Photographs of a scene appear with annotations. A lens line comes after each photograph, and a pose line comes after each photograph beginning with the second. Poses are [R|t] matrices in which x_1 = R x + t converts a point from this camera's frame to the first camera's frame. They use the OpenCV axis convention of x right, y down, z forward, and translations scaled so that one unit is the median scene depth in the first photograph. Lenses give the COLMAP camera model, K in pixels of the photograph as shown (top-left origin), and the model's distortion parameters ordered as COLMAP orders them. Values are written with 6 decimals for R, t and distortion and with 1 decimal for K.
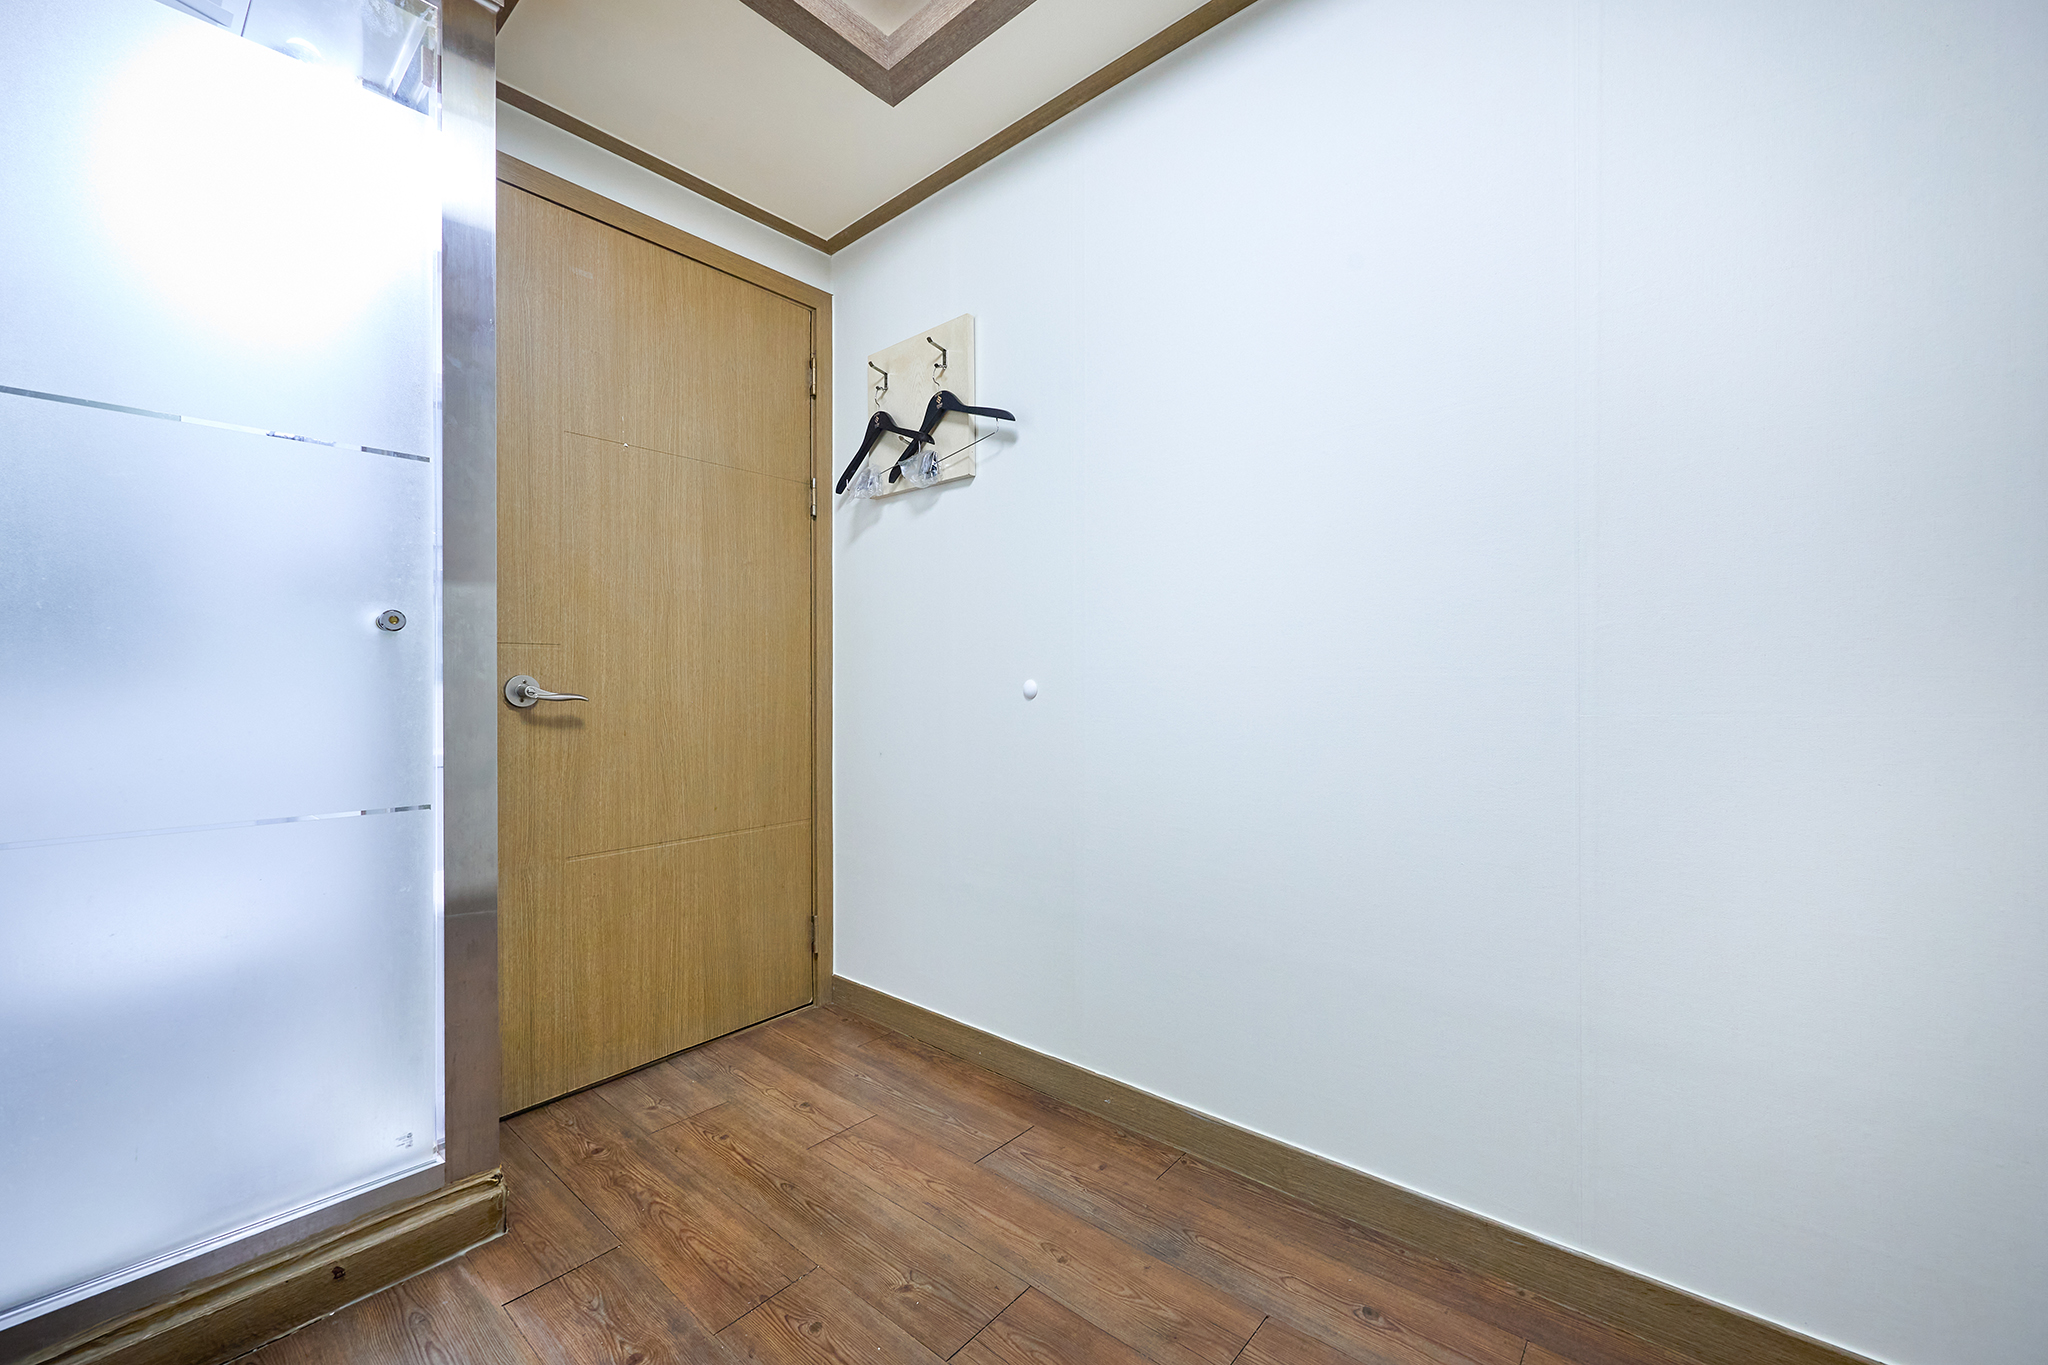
lens RADIAL K [[818.6, 0, 1024.0], [0, 818.6, 682.5], [0, 0, 1]] dist [-0.002575, 0.000091]
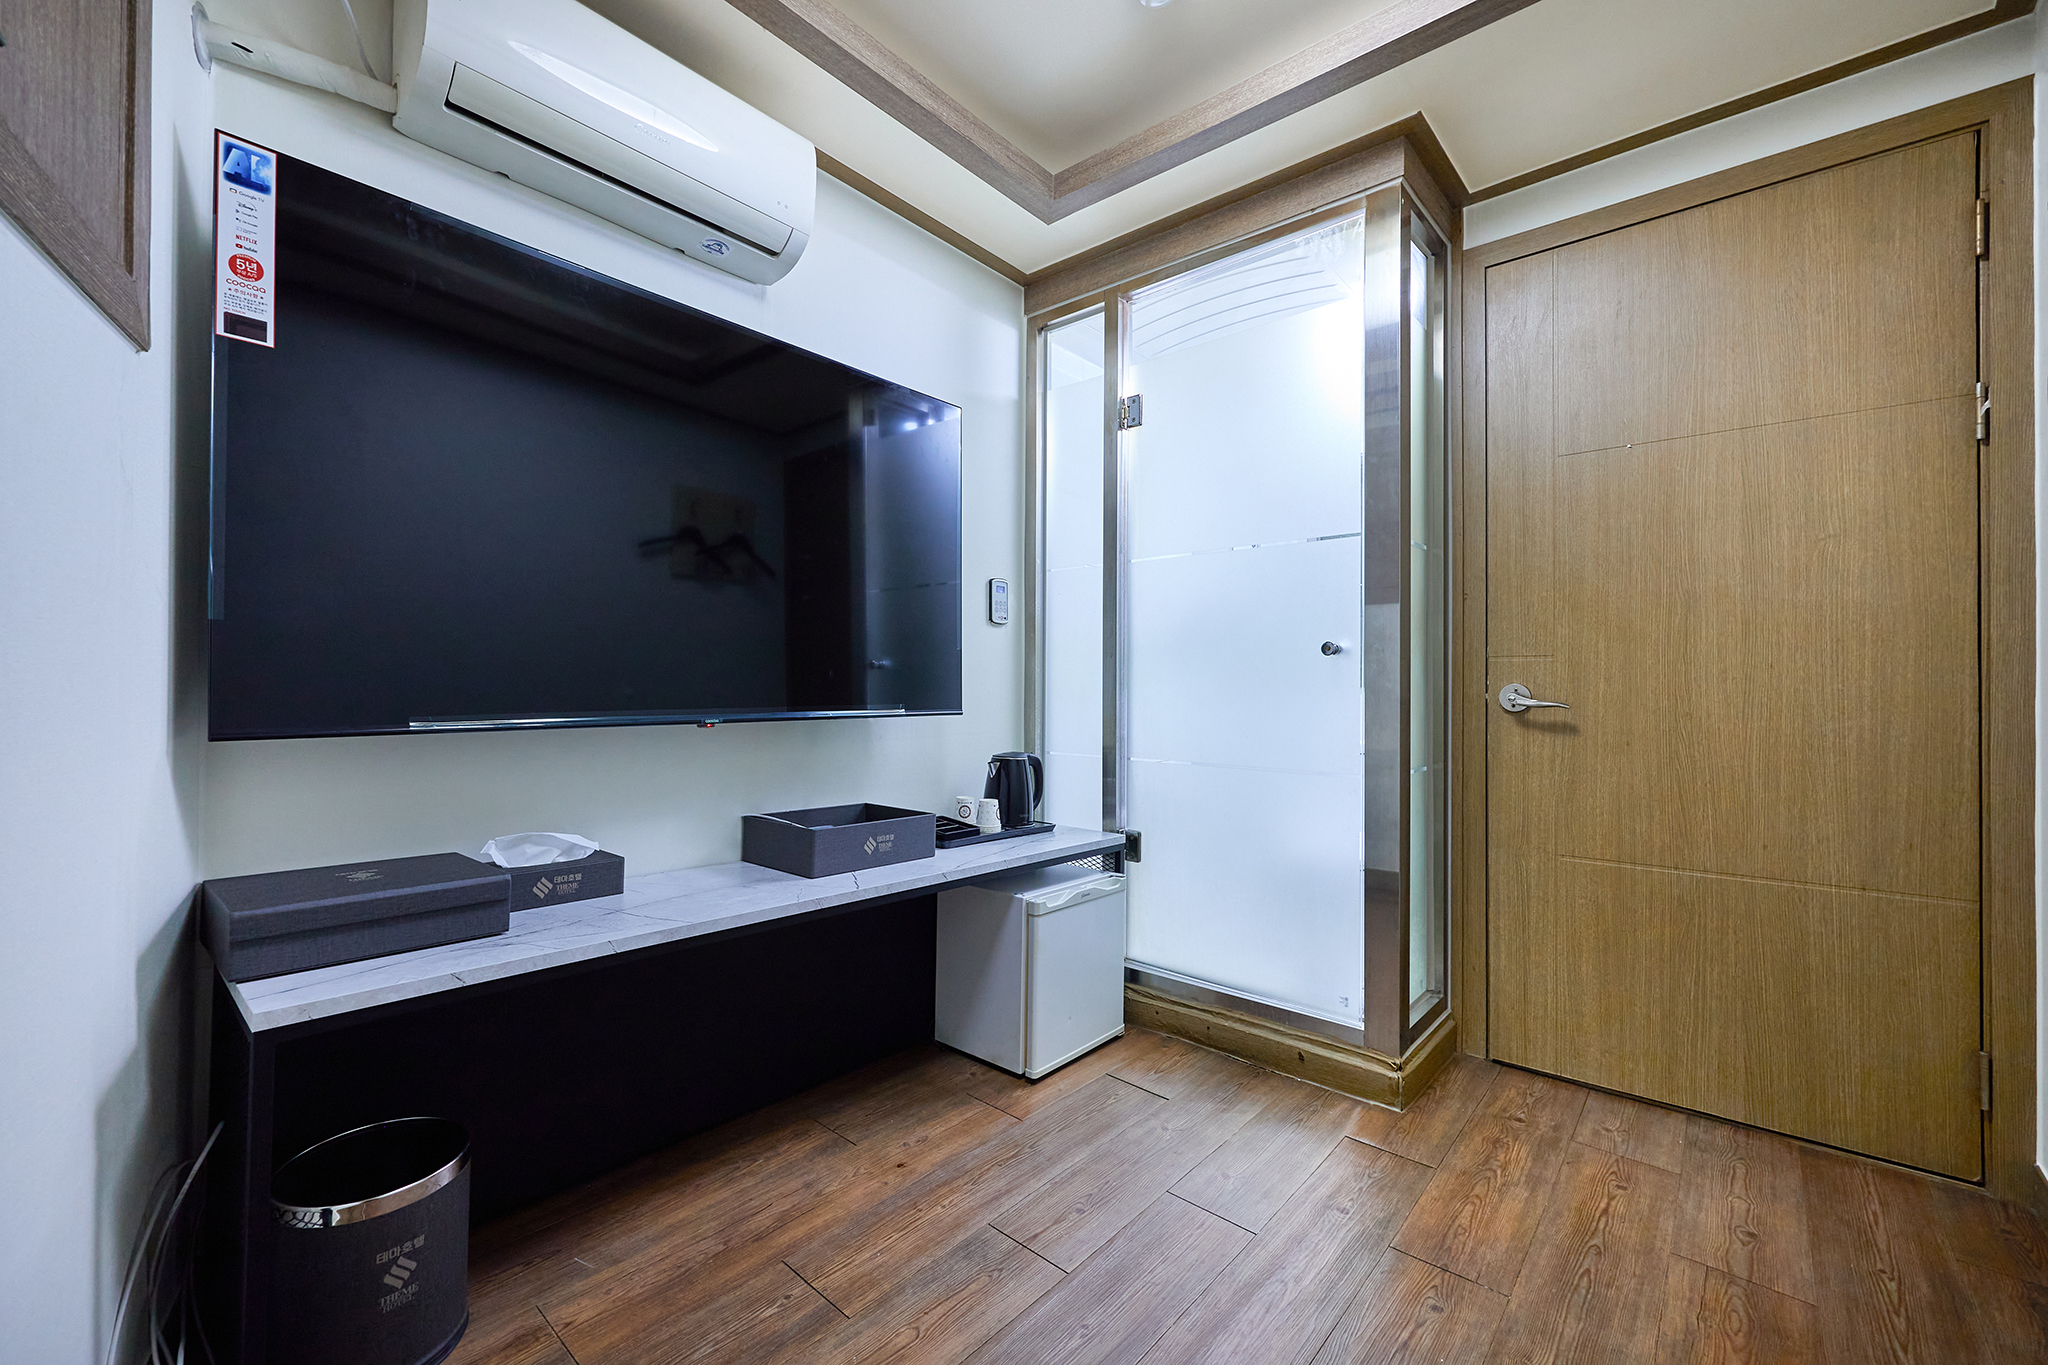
lens RADIAL K [[818.6, 0, 1024.0], [0, 818.6, 682.5], [0, 0, 1]] dist [-0.002575, 0.000091]
pose [[-0.010317, -0.002850, -0.999943, 0.512106], [-0.006421, 0.999976, -0.002784, -0.003211], [0.999926, 0.006391, -0.010335, 0.307570]]
